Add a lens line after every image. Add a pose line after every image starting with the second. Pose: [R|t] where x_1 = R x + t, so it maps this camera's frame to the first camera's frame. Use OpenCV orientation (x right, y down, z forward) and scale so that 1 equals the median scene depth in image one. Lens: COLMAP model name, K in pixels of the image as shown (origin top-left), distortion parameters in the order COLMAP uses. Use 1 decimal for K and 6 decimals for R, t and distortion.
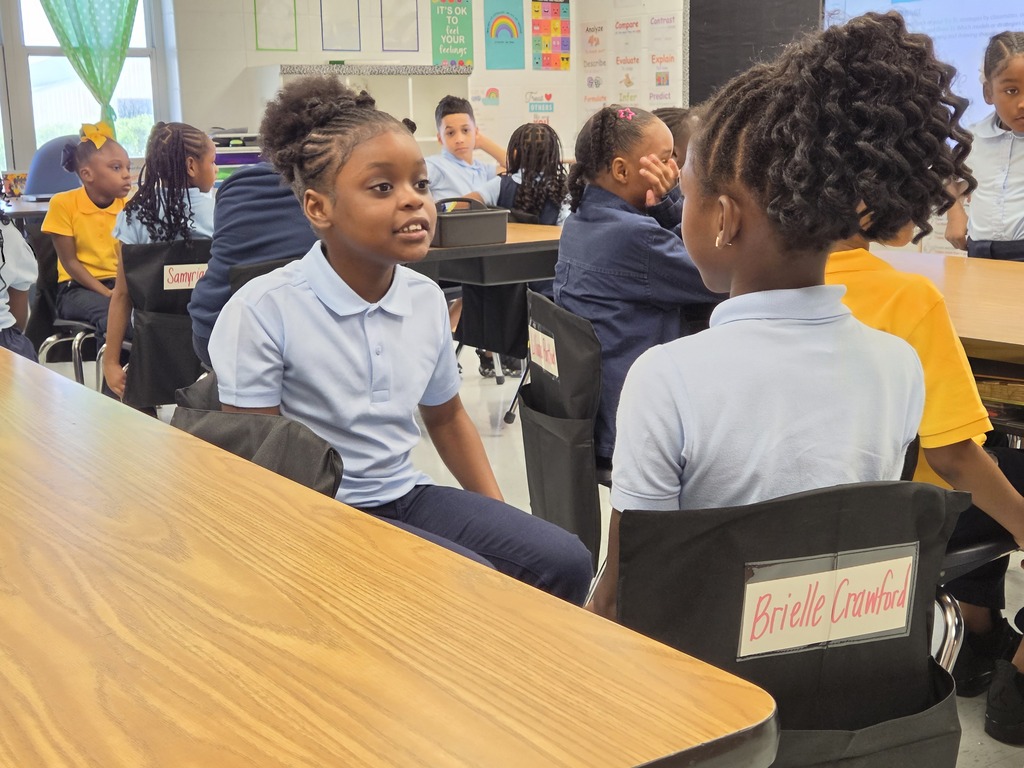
lens RADIAL K [[1447.9, 0, 512.0], [0, 1447.9, 384.0], [0, 0, 1]] dist [0.002068, 0.009169]
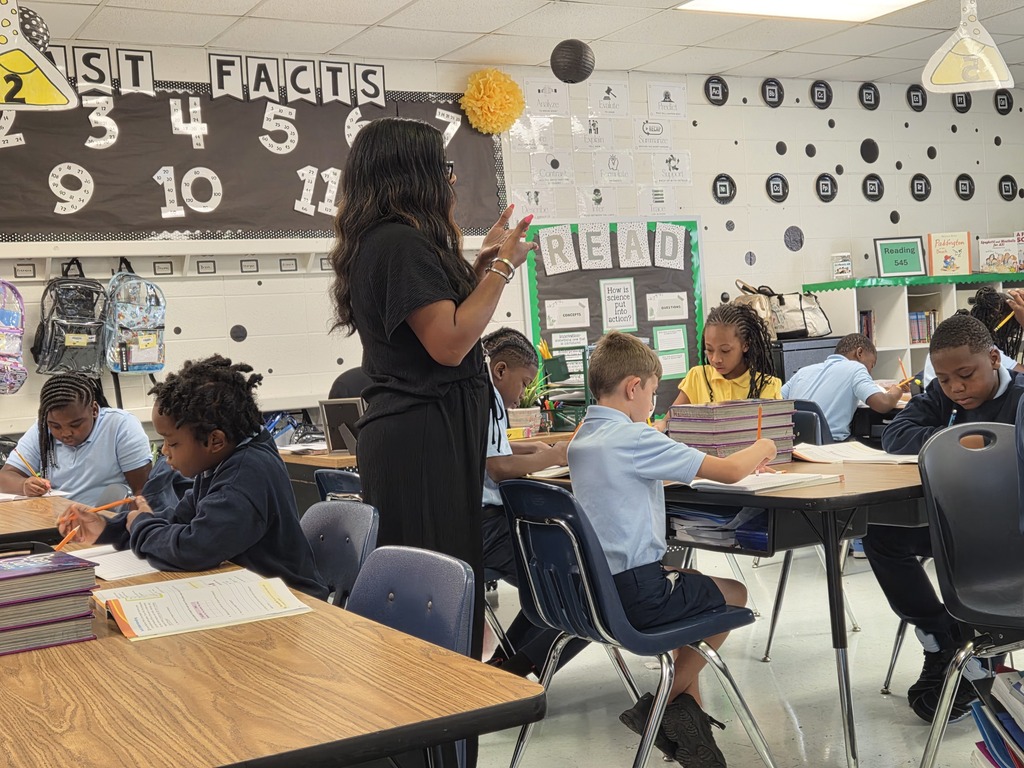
lens RADIAL K [[1309.2, 0, 512.0], [0, 1309.2, 384.0], [0, 0, 1]] dist [0.008735, 0.005142]
pose [[0.994189, -0.049610, -0.095540, 0.257572], [0.035163, 0.988458, -0.147357, 0.056962], [0.101747, 0.143141, 0.984458, -0.637818]]
